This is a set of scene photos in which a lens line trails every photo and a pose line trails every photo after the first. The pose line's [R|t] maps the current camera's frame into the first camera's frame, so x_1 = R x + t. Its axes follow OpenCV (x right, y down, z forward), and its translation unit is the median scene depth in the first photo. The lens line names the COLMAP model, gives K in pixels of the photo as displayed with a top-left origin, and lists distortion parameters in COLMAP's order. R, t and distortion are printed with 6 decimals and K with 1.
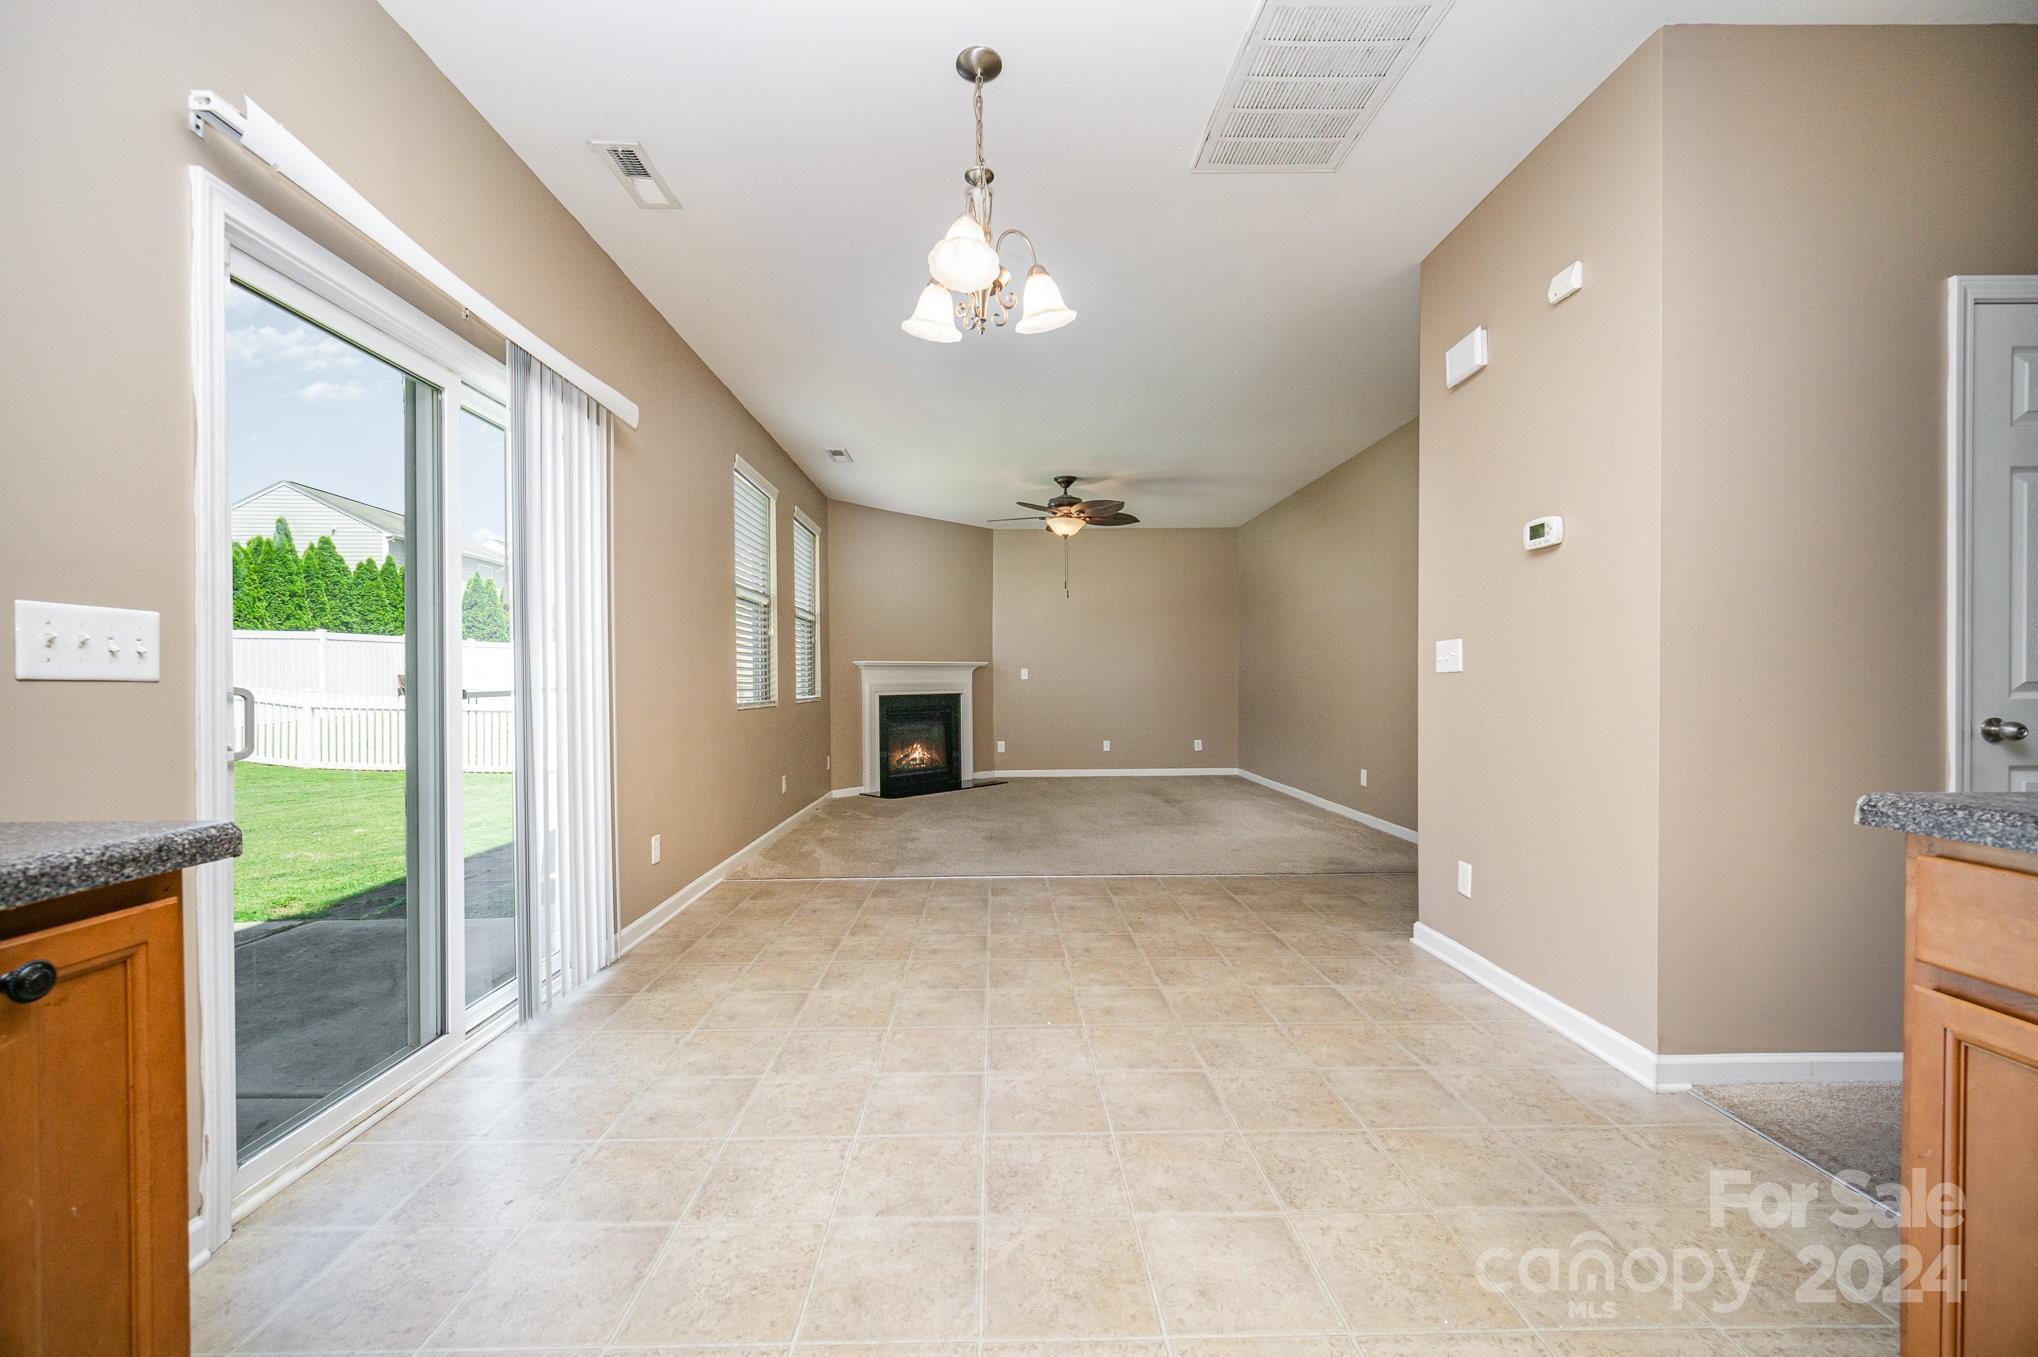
lens RADIAL K [[828.1, 0, 1007.0], [0, 828.1, 684.5], [0, 0, 1]] dist [0.003020, -0.000432]
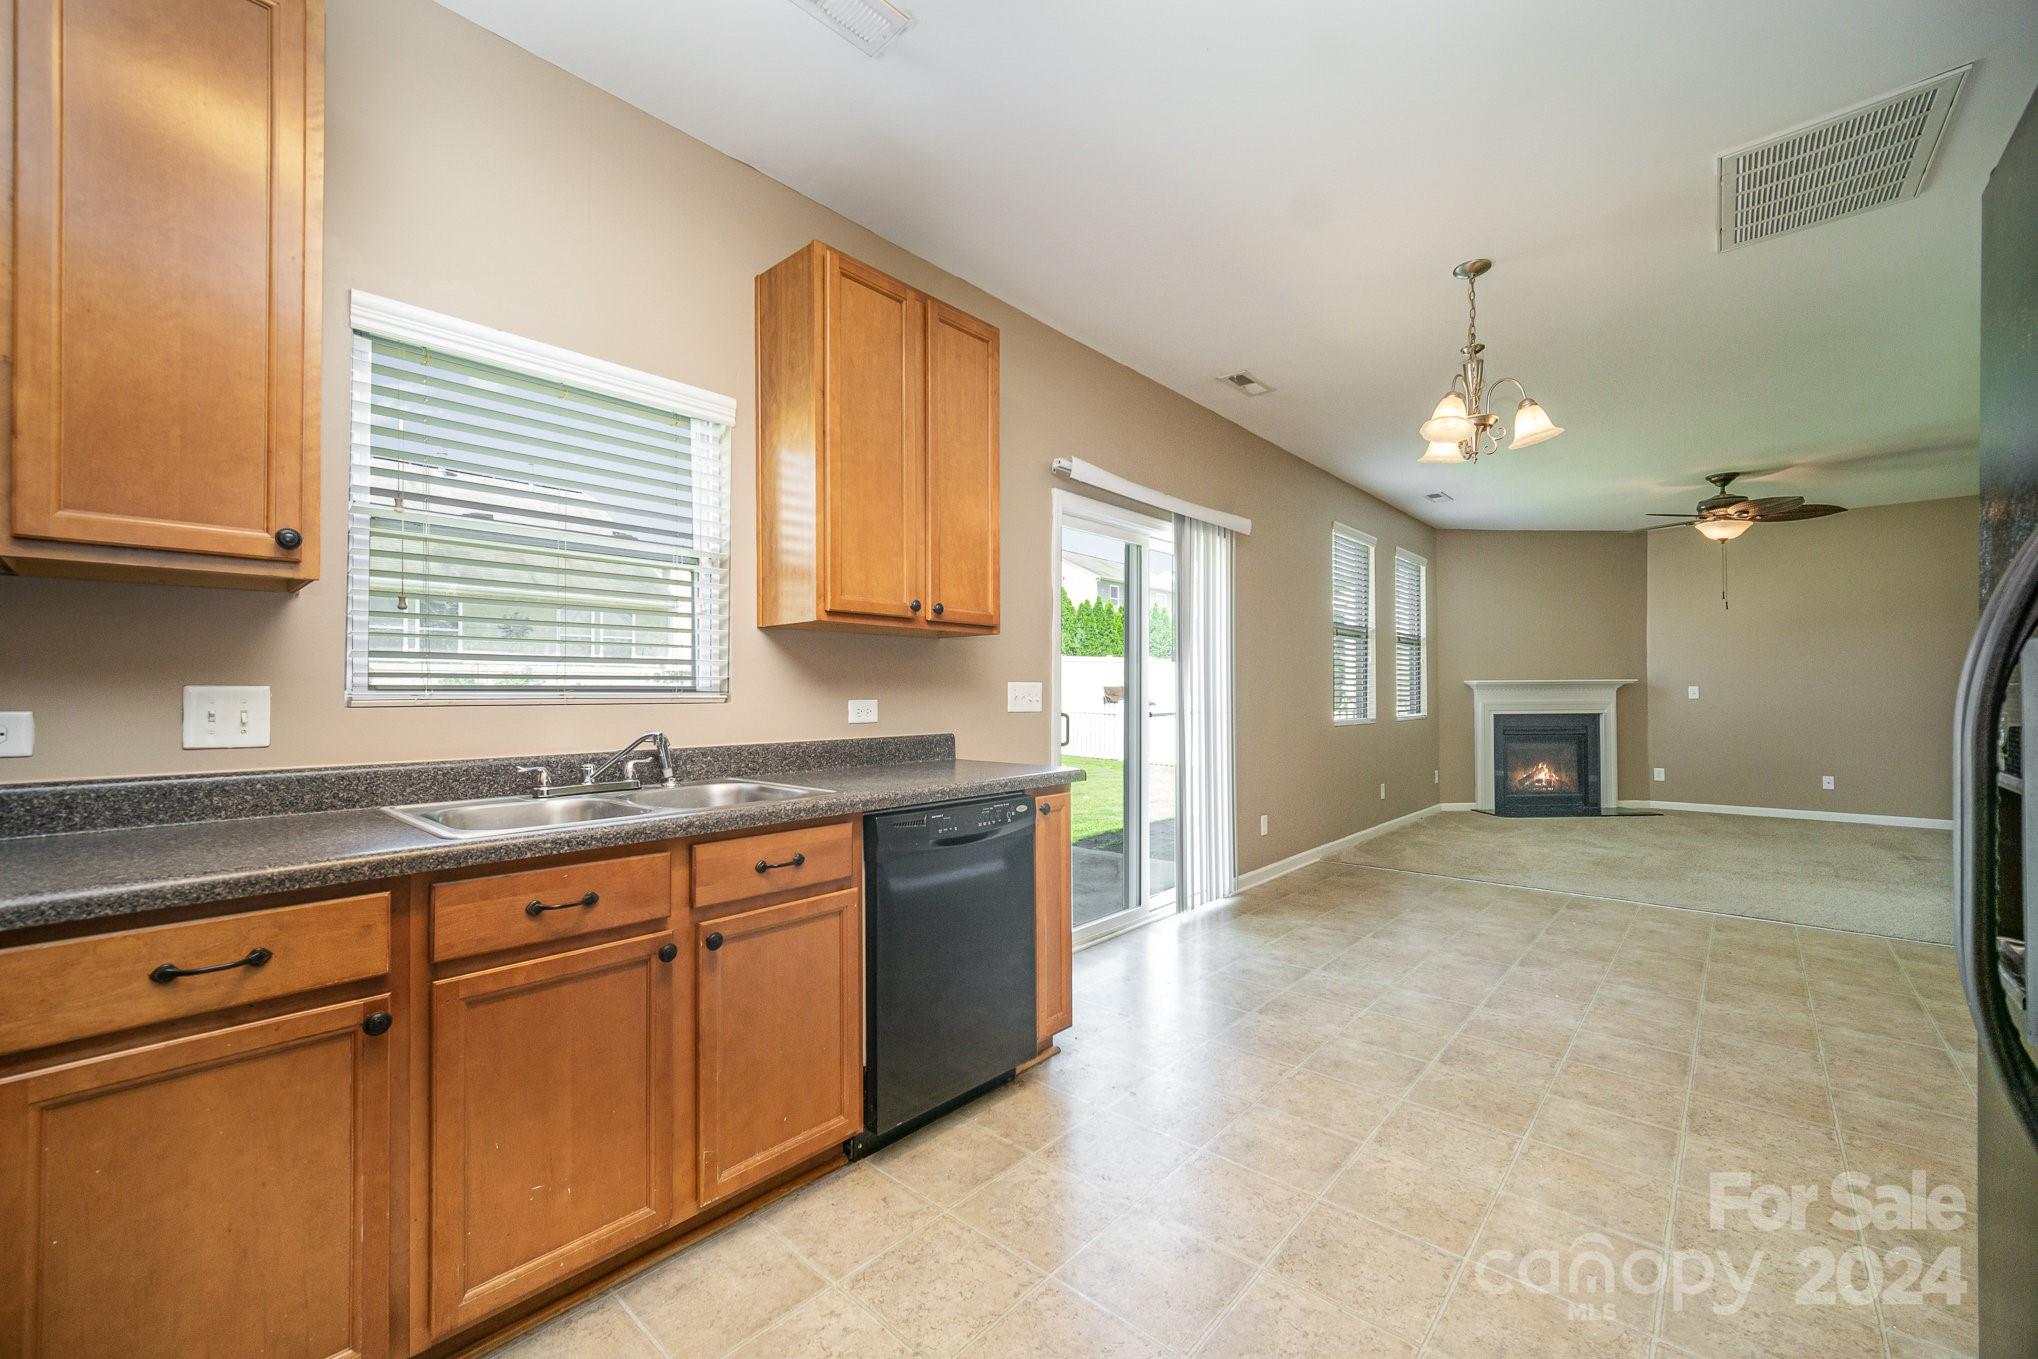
lens RADIAL K [[828.1, 0, 1017.7], [0, 828.1, 689.3], [0, 0, 1]] dist [0.003020, -0.000432]
pose [[0.743109, 0.002786, -0.669164, 0.203474], [-0.006147, 0.999978, -0.002664, -0.024751], [0.669142, 0.006093, 0.743110, -0.322833]]
